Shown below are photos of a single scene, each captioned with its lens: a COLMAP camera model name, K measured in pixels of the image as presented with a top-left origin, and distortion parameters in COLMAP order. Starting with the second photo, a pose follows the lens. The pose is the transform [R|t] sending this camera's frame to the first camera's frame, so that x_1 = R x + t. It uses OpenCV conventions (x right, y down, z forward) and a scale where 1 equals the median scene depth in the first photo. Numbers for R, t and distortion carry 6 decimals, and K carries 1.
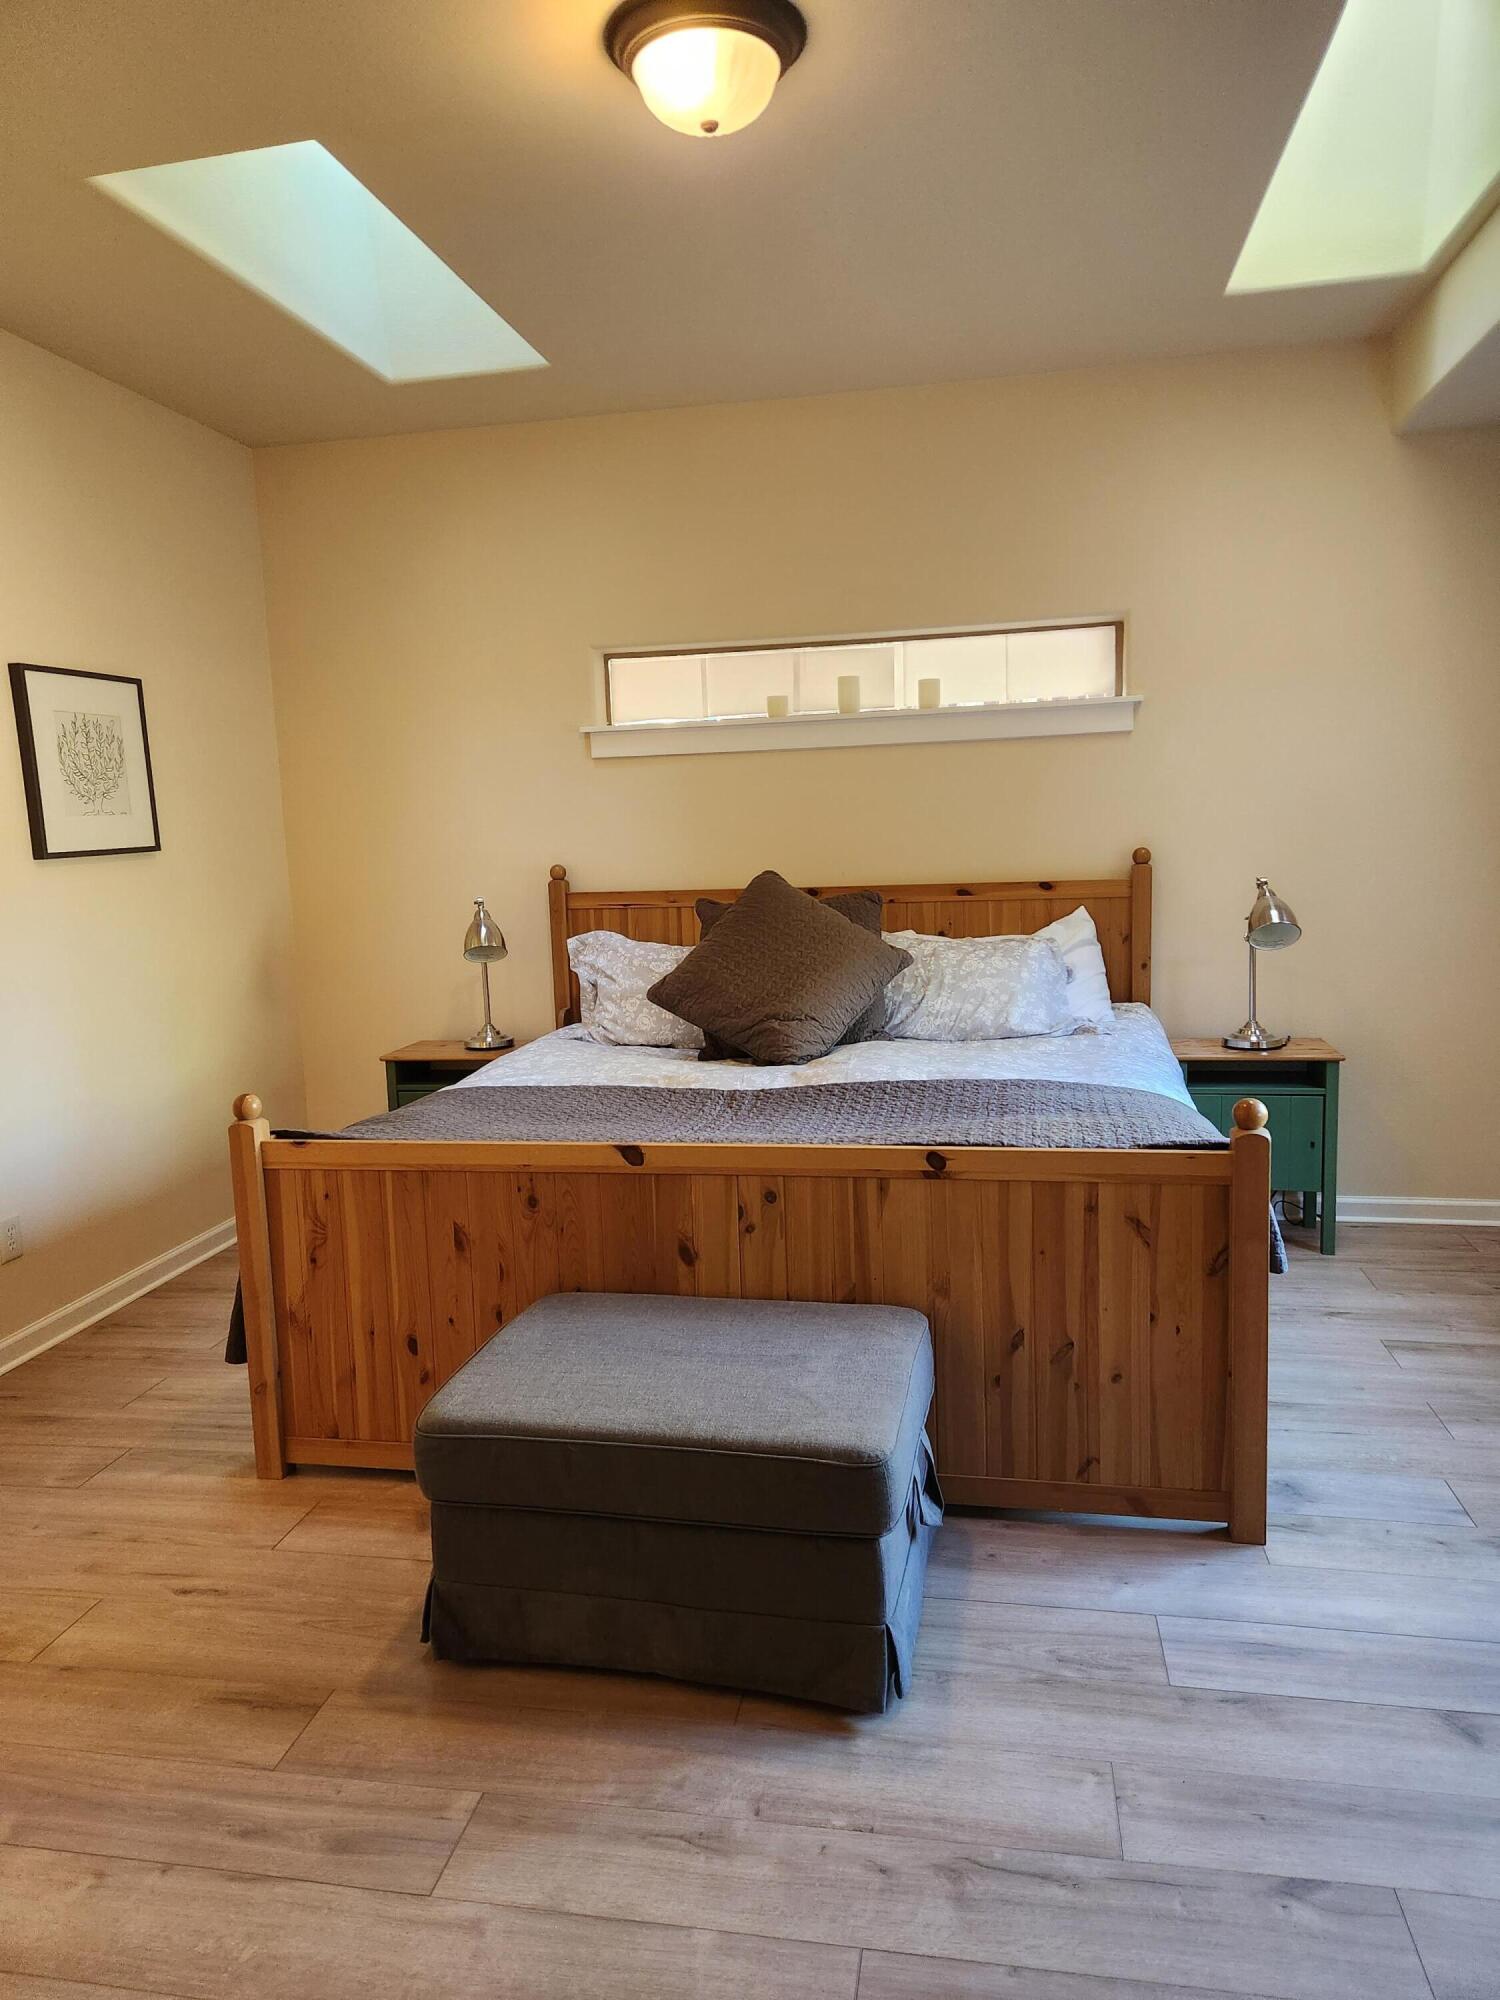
lens RADIAL K [[1356.8, 0, 750.0], [0, 1356.8, 1000.0], [0, 0, 1]] dist [0.089863, 0.000958]
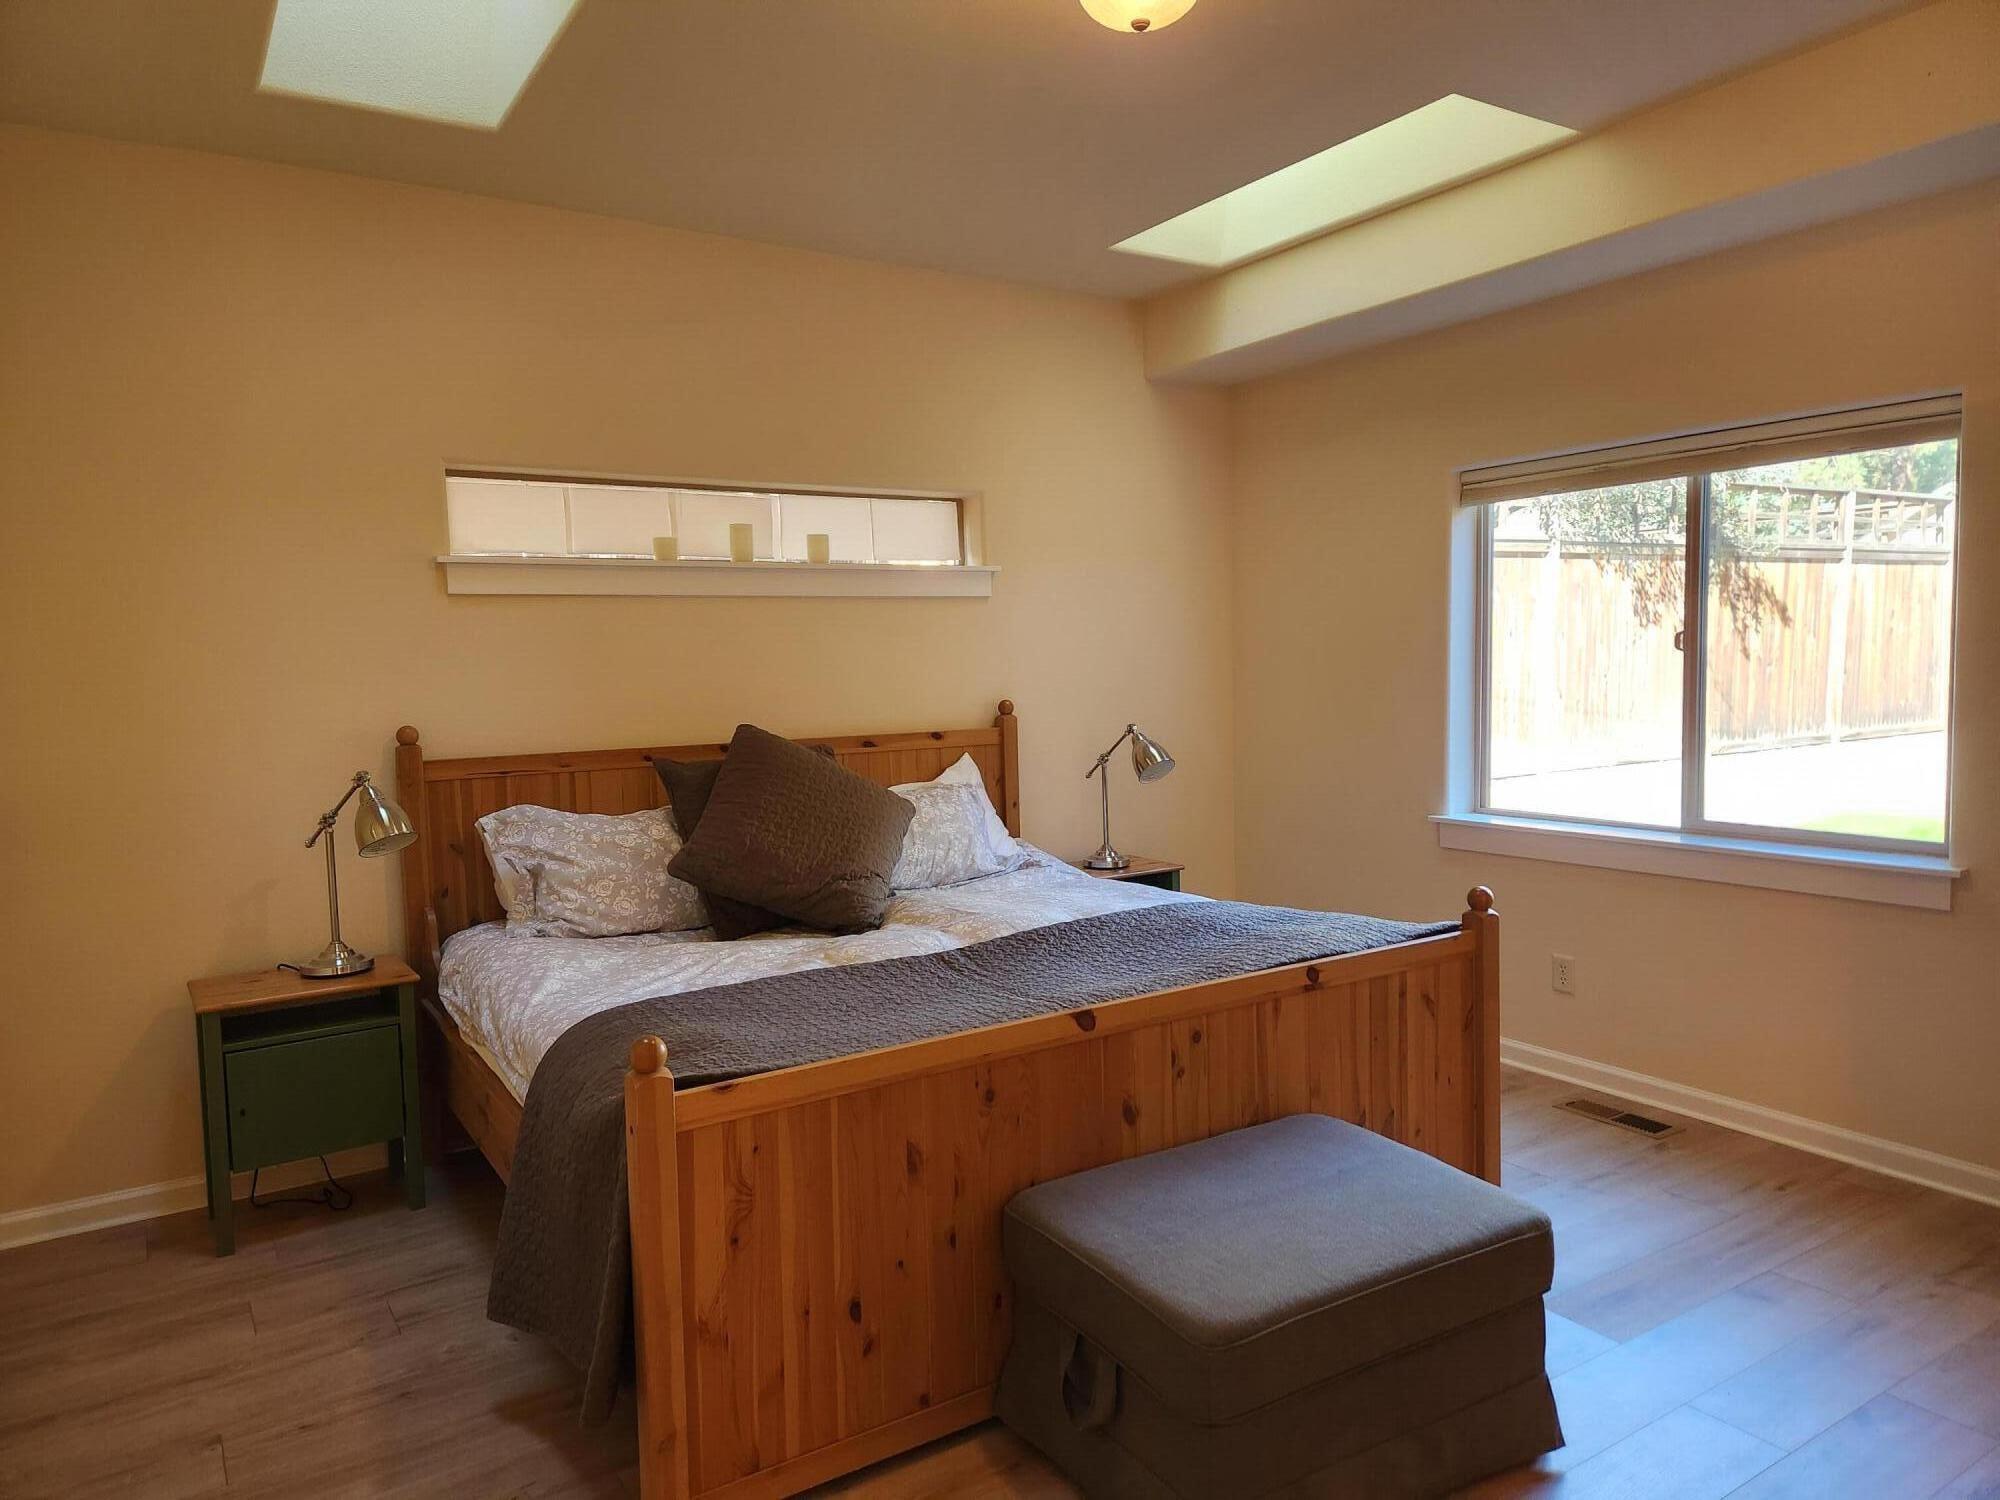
lens RADIAL K [[1340.7, 0, 1000.0], [0, 1340.7, 750.0], [0, 0, 1]] dist [0.098707, -0.103477]
pose [[0.714515, -0.035571, 0.698715, -0.517000], [0.089016, 0.995212, -0.040363, -0.027349], [-0.693934, 0.091037, 0.714260, 0.234911]]
